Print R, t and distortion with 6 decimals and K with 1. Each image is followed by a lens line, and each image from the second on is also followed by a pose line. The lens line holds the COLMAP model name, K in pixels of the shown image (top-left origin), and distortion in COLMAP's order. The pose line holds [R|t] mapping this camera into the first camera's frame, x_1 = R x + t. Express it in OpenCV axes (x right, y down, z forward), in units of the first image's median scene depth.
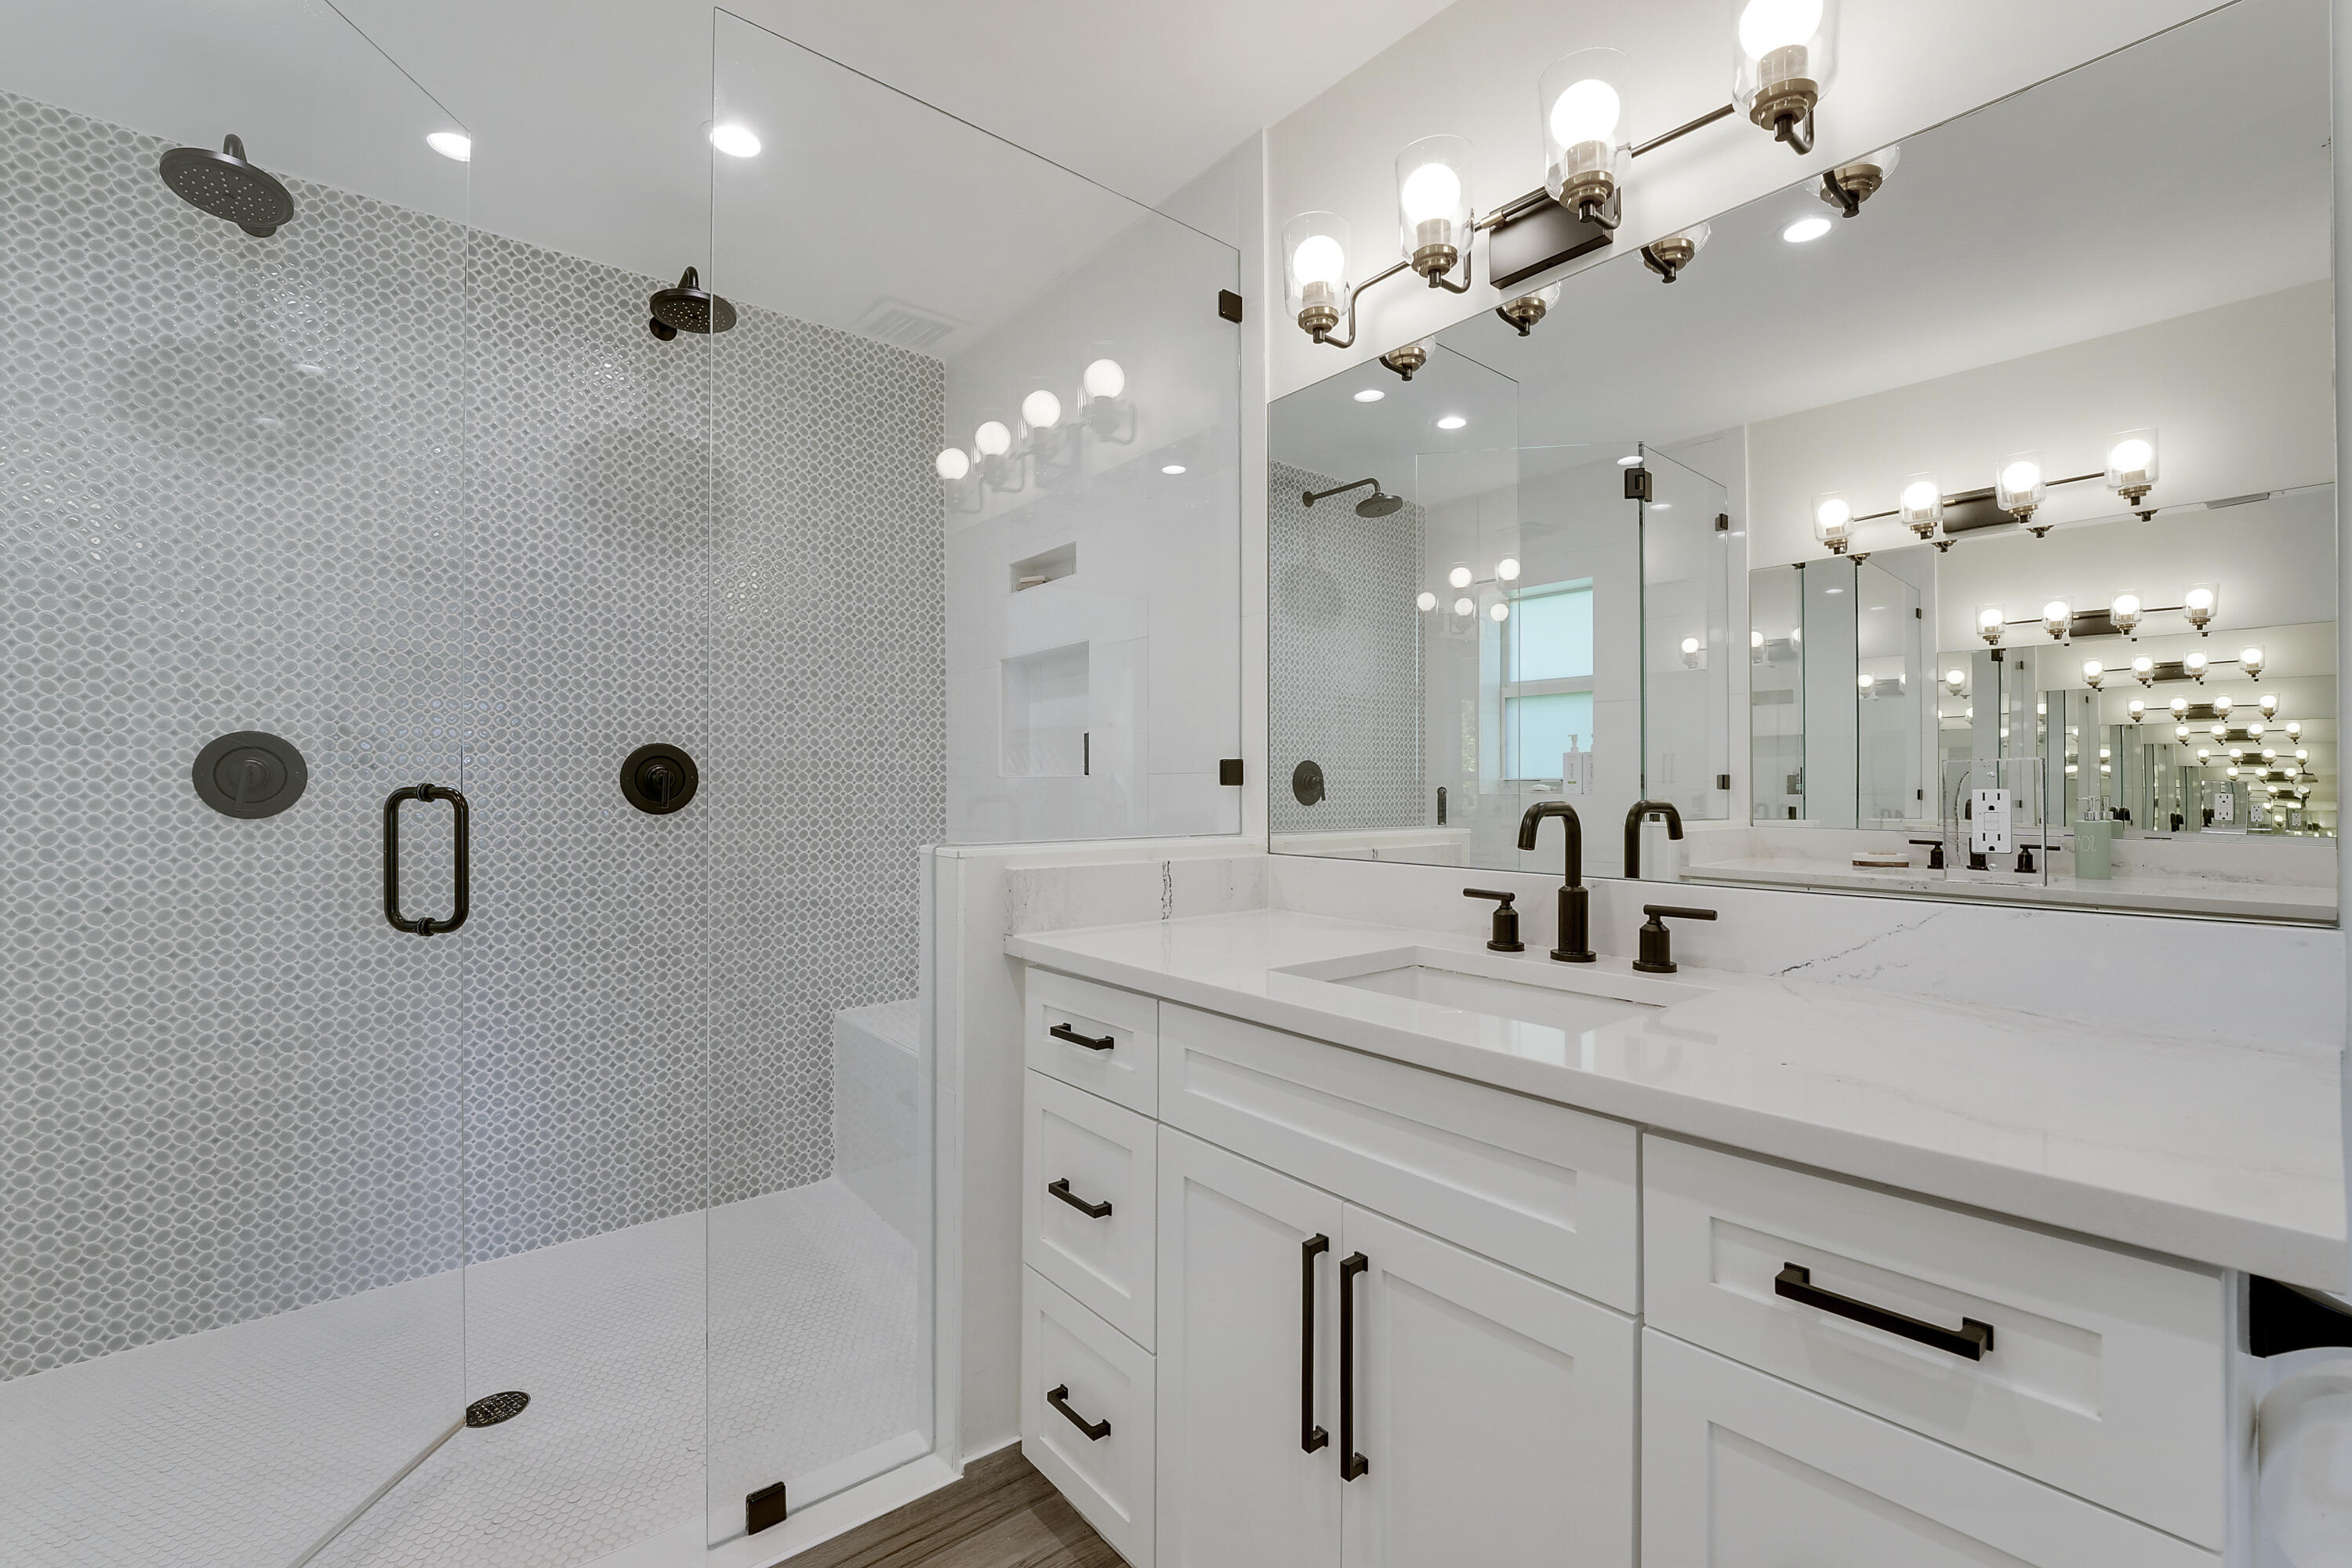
lens RADIAL K [[981.4, 0, 1176.6], [0, 981.4, 768.6], [0, 0, 1]] dist [-0.018296, 0.000770]
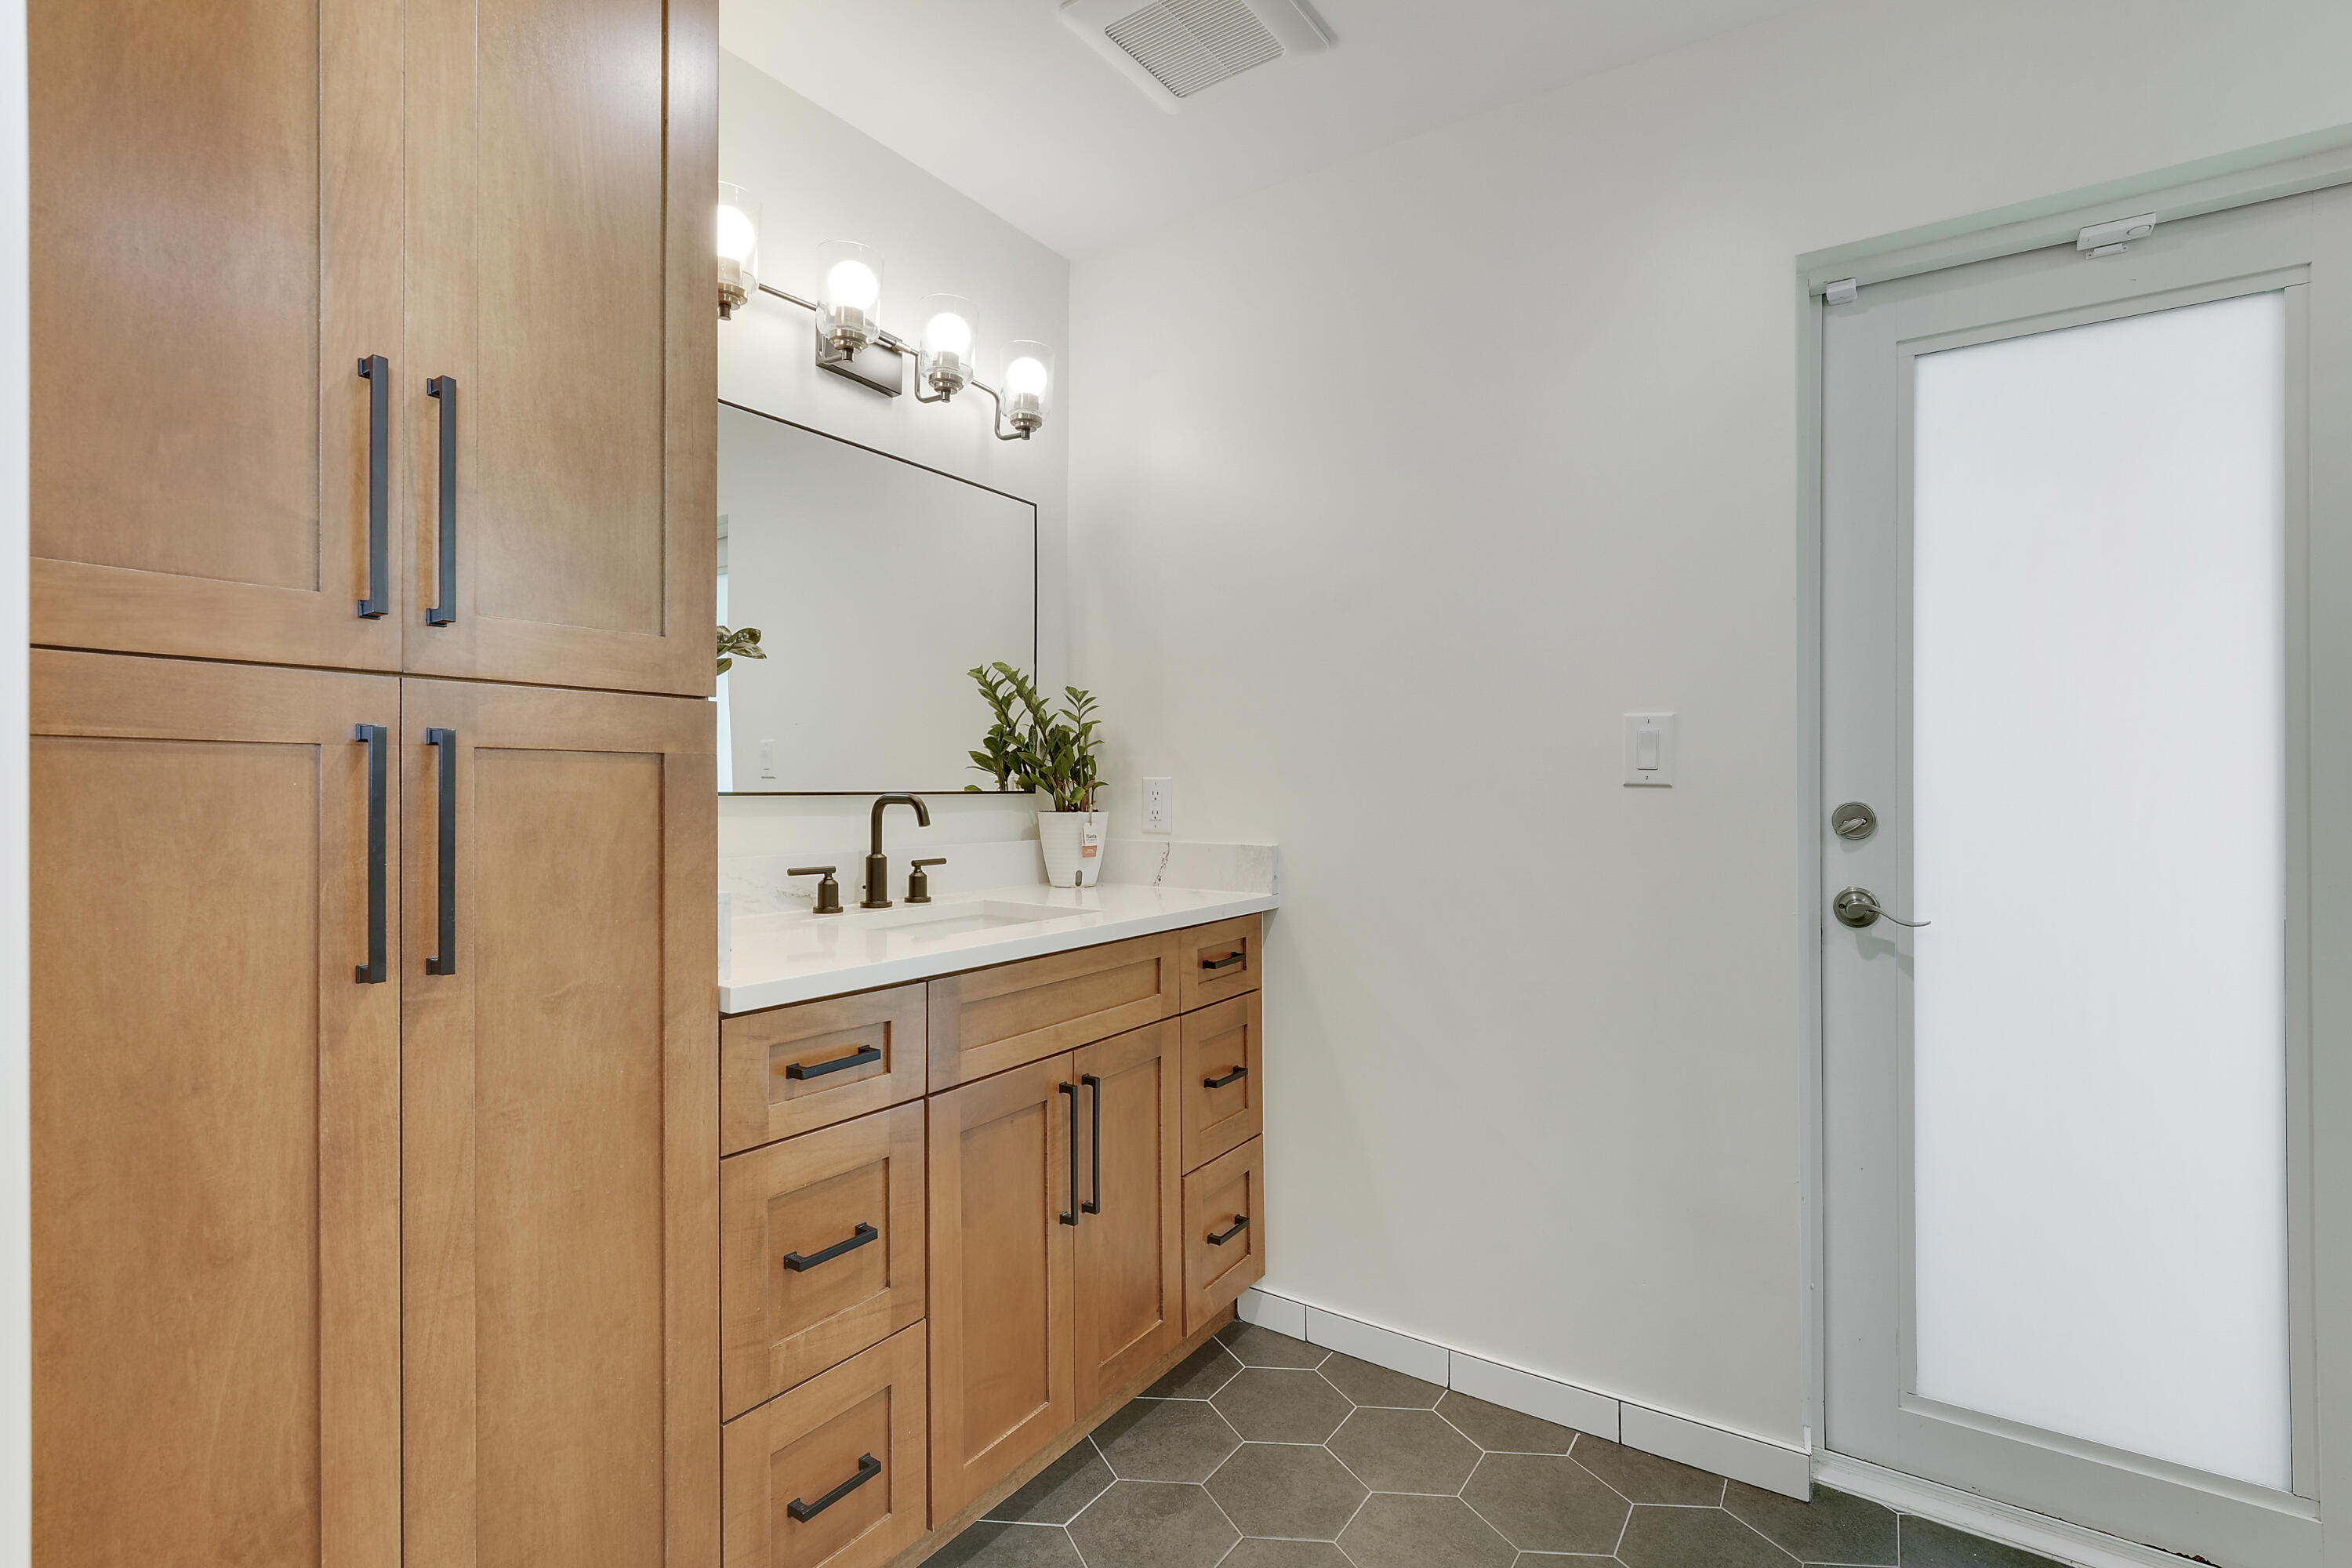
lens RADIAL K [[1055.6, 0, 1181.0], [0, 1055.6, 791.3], [0, 0, 1]] dist [-0.018306, -0.000087]
pose [[-0.276033, -0.001331, 0.961147, -1.113533], [-0.015106, 0.999882, -0.002954, 0.031478], [-0.961030, -0.015334, -0.276020, 1.000444]]
